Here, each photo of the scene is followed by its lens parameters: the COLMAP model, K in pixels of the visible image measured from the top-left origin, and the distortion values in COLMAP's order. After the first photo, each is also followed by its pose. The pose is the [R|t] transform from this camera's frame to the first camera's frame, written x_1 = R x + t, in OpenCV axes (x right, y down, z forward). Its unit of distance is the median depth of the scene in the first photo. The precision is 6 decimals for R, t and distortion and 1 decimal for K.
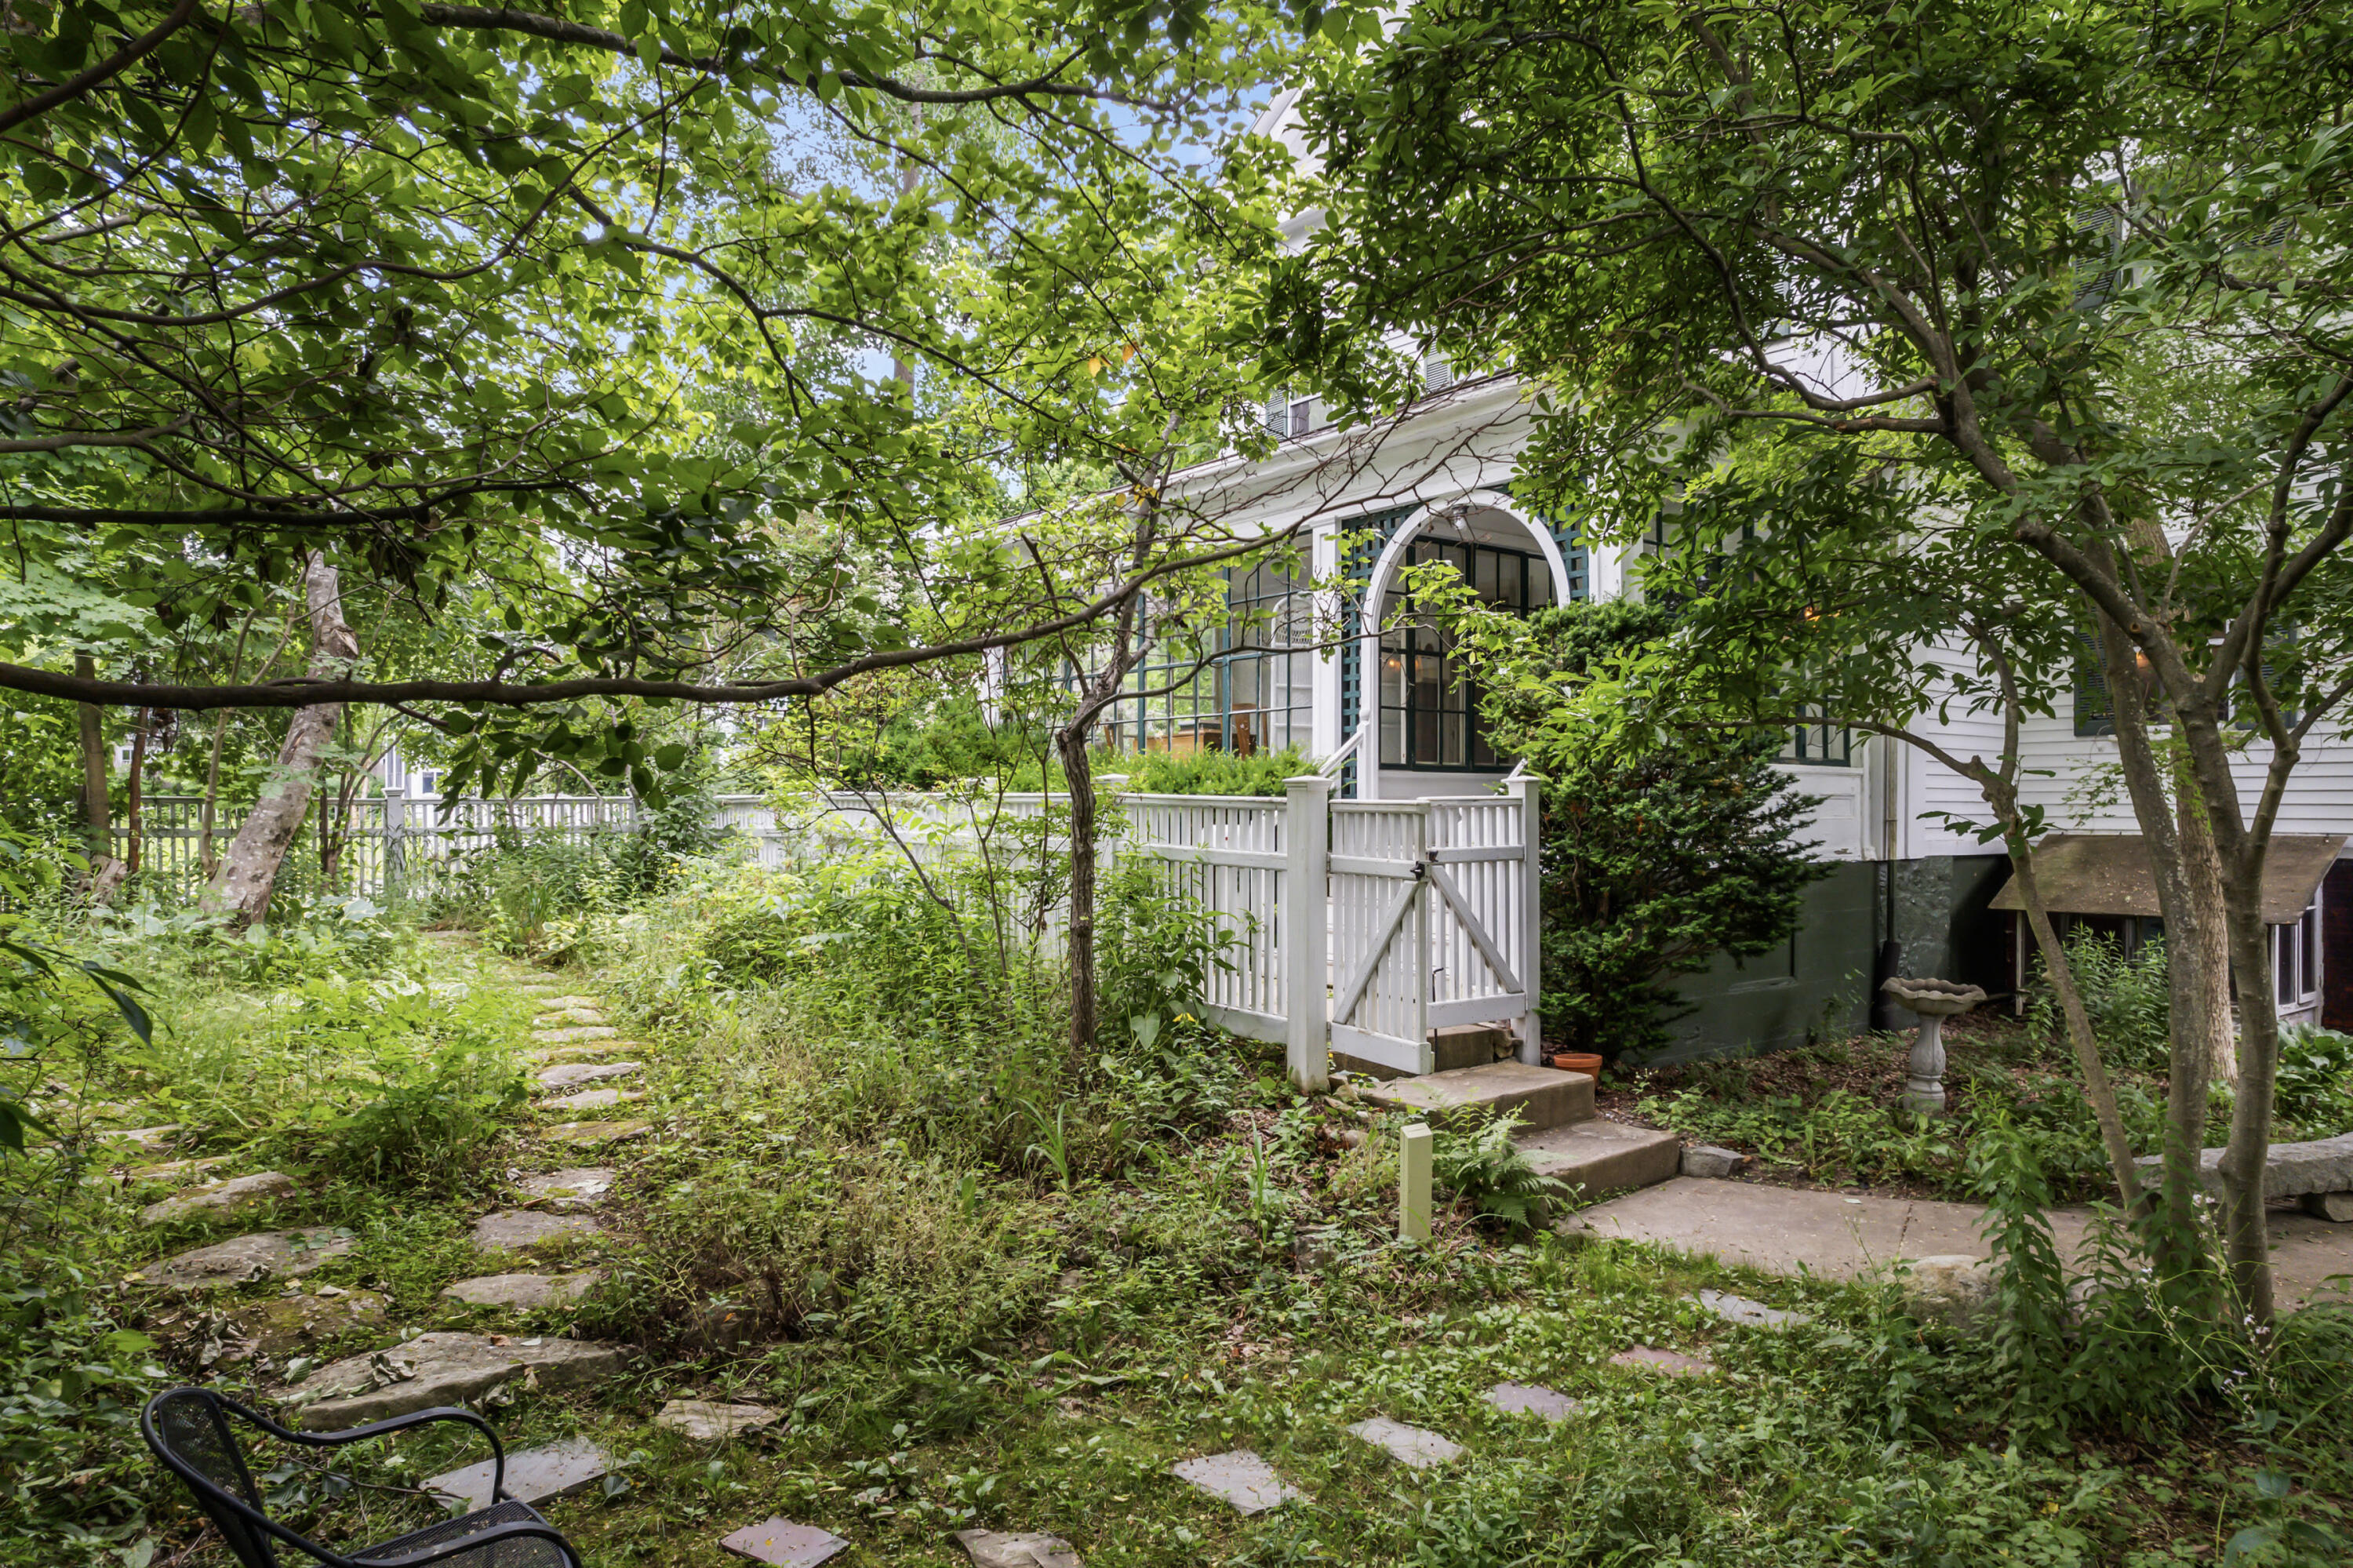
lens RADIAL K [[1531.2, 0, 1181.0], [0, 1531.2, 790.4], [0, 0, 1]] dist [-0.049234, 0.001589]
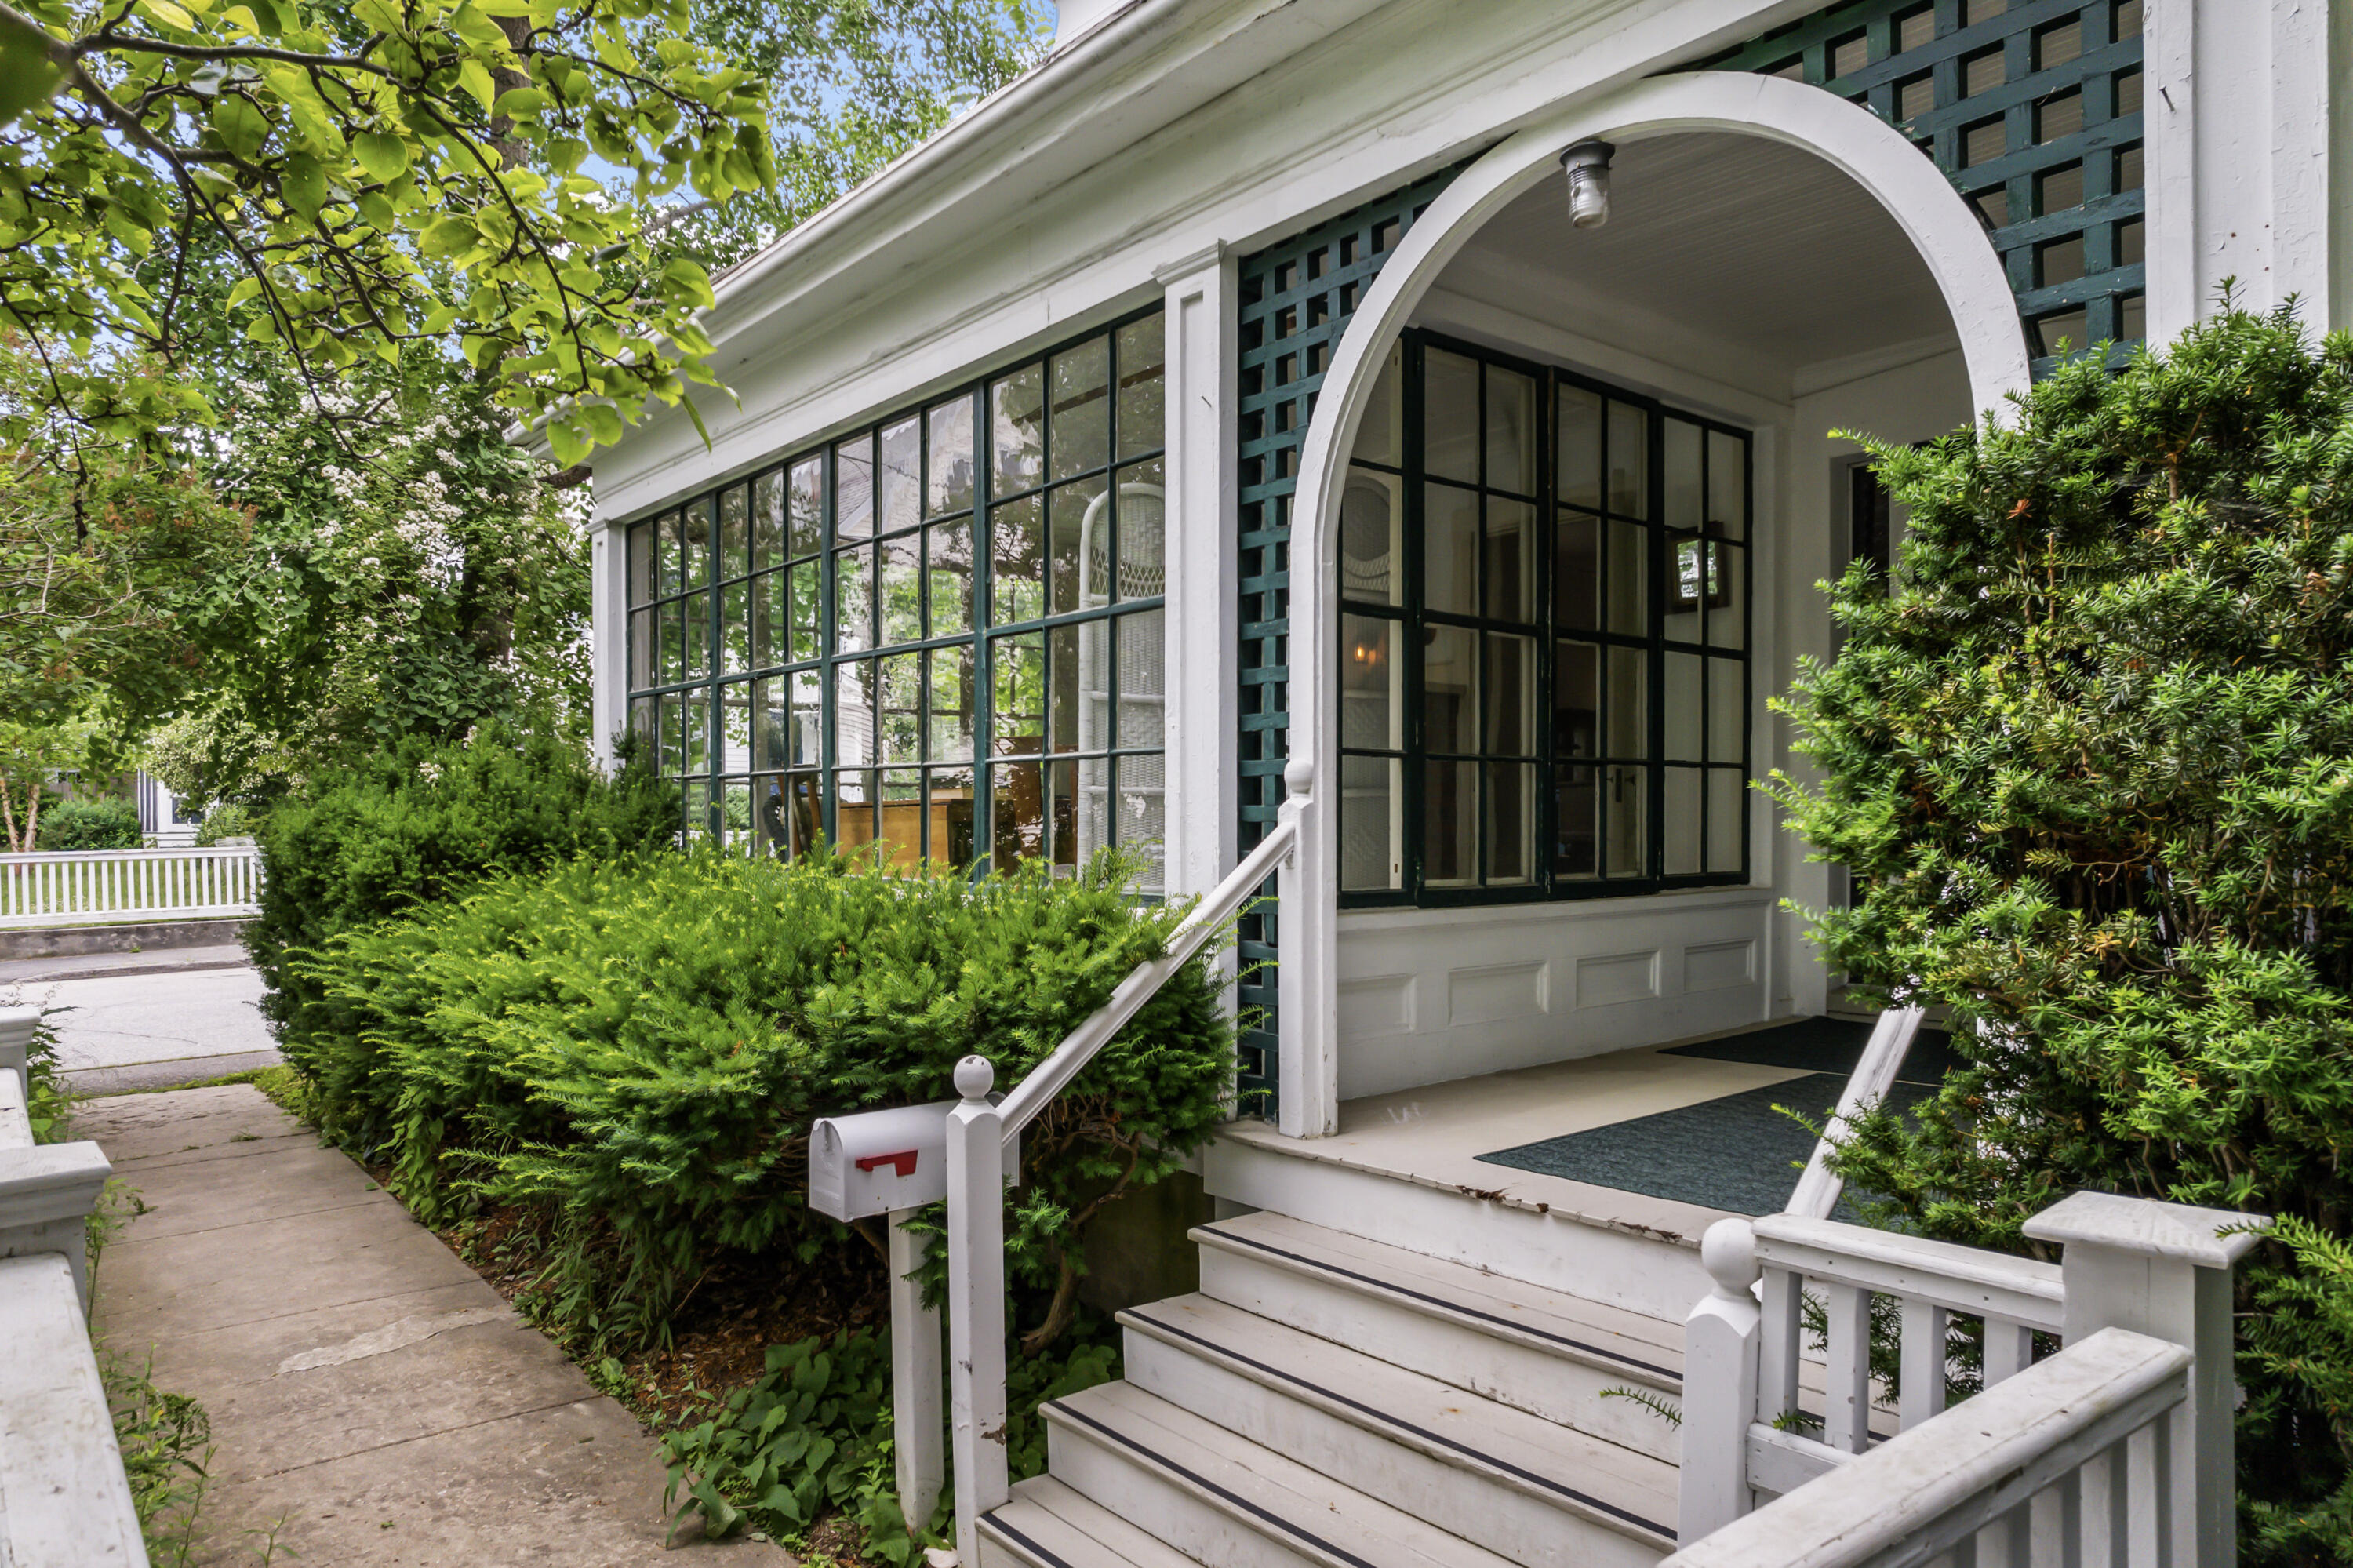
lens RADIAL K [[1531.2, 0, 1173.3], [0, 1531.2, 795.6], [0, 0, 1]] dist [-0.049234, 0.001589]
pose [[0.999342, -0.002750, 0.036173, 0.075541], [0.003184, 0.999924, -0.011939, -0.040018], [-0.036137, 0.012047, 0.999274, 0.626857]]
